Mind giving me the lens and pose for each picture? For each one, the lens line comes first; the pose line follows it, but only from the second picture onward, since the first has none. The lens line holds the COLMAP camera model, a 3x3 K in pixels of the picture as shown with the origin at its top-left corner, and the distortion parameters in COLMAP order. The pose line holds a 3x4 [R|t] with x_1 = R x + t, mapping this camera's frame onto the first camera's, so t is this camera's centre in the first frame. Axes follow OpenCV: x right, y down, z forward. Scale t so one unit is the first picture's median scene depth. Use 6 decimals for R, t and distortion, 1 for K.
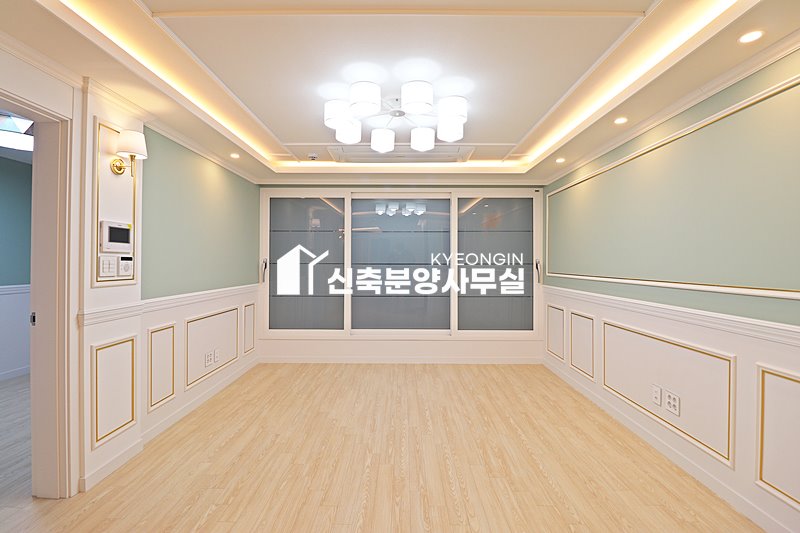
lens RADIAL K [[376.4, 0, 398.9], [0, 376.4, 261.6], [0, 0, 1]] dist [0.000045, -0.000005]
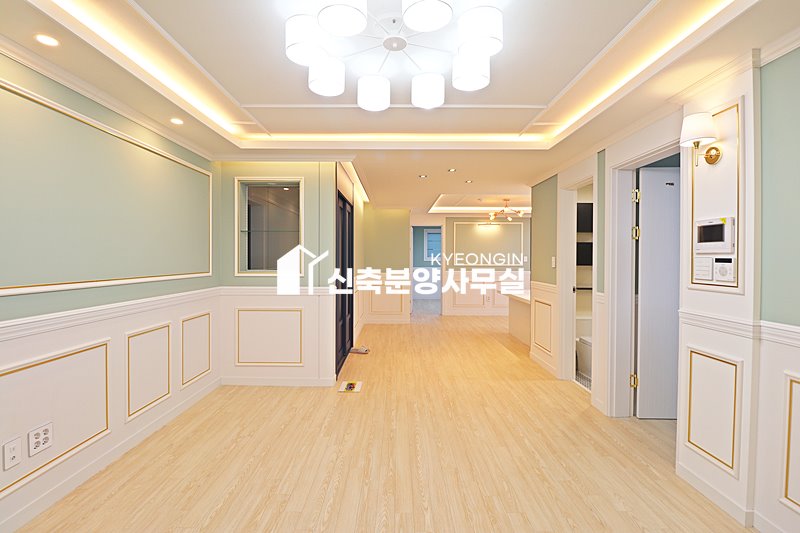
lens RADIAL K [[376.4, 0, 398.9], [0, 376.4, 261.6], [0, 0, 1]] dist [0.000045, -0.000005]
pose [[-0.999897, -0.007502, -0.012204, -0.008030], [-0.007613, 0.999930, 0.009029, -0.007582], [0.012136, 0.009121, -0.999885, 1.903741]]
